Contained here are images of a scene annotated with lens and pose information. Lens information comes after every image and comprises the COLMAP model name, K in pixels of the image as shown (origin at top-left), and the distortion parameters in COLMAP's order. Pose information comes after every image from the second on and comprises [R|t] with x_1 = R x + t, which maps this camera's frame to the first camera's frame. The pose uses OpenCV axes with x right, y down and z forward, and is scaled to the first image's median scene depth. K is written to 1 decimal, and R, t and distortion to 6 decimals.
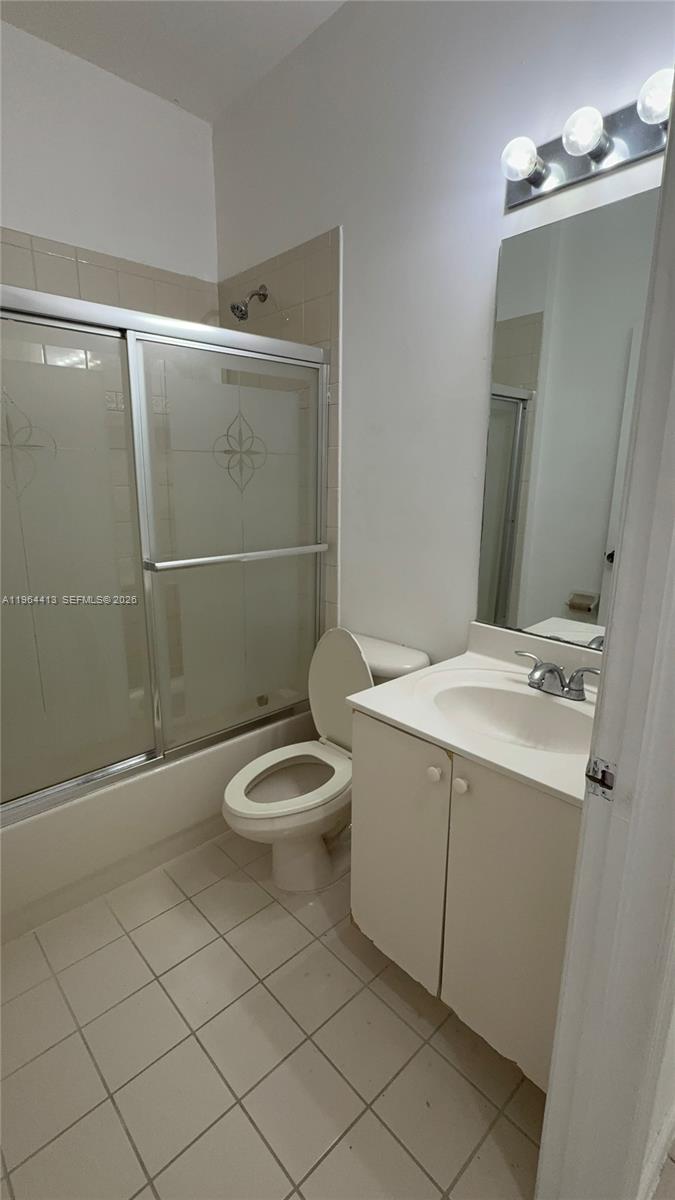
lens RADIAL K [[541.8, 0, 337.5], [0, 541.8, 600.0], [0, 0, 1]] dist [-0.000012, -0.000085]
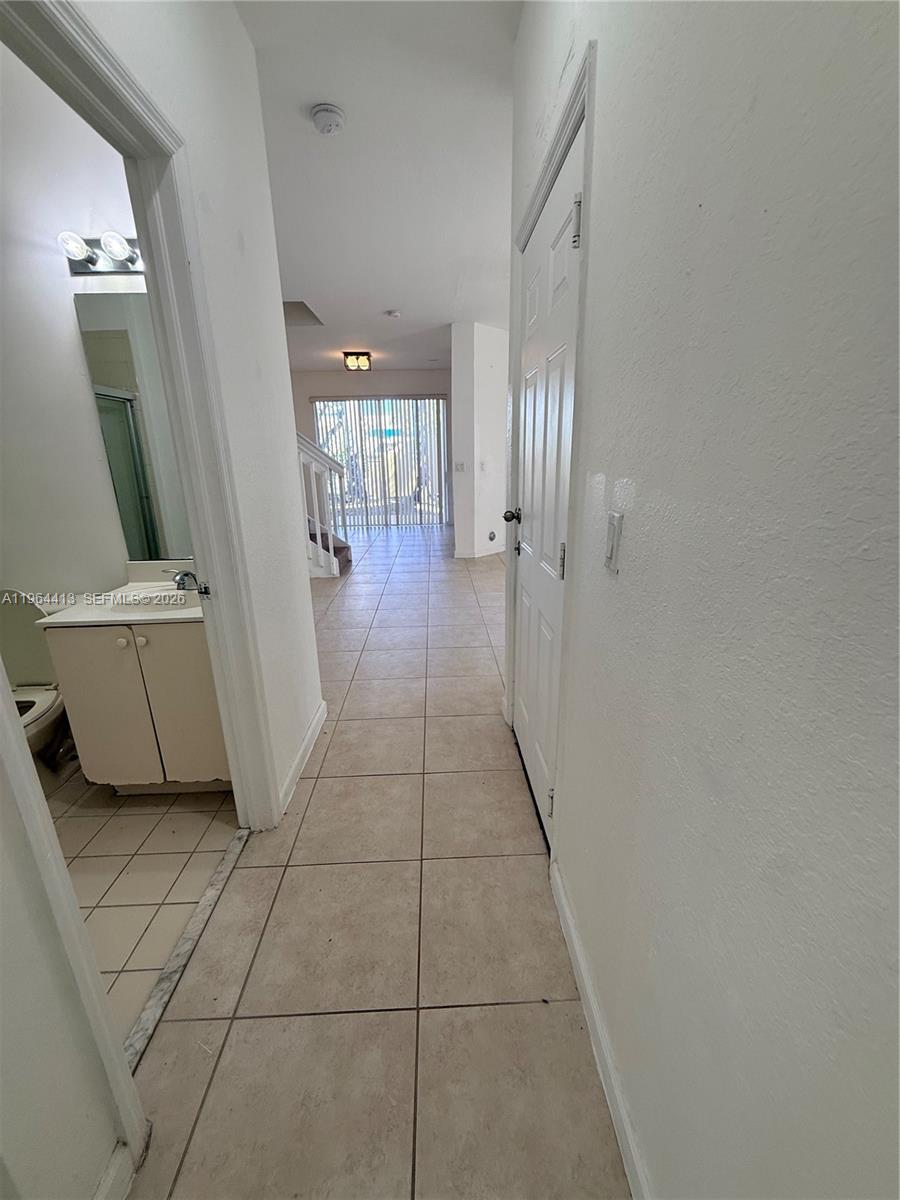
lens RADIAL K [[477.4, 0, 447.5], [0, 477.4, 596.6], [0, 0, 1]] dist [0.000077, -0.000069]
pose [[0.659155, -0.227808, 0.716671, -0.122384], [0.194550, 0.972226, 0.130105, 0.134326], [-0.726405, 0.053669, 0.685168, -0.493091]]
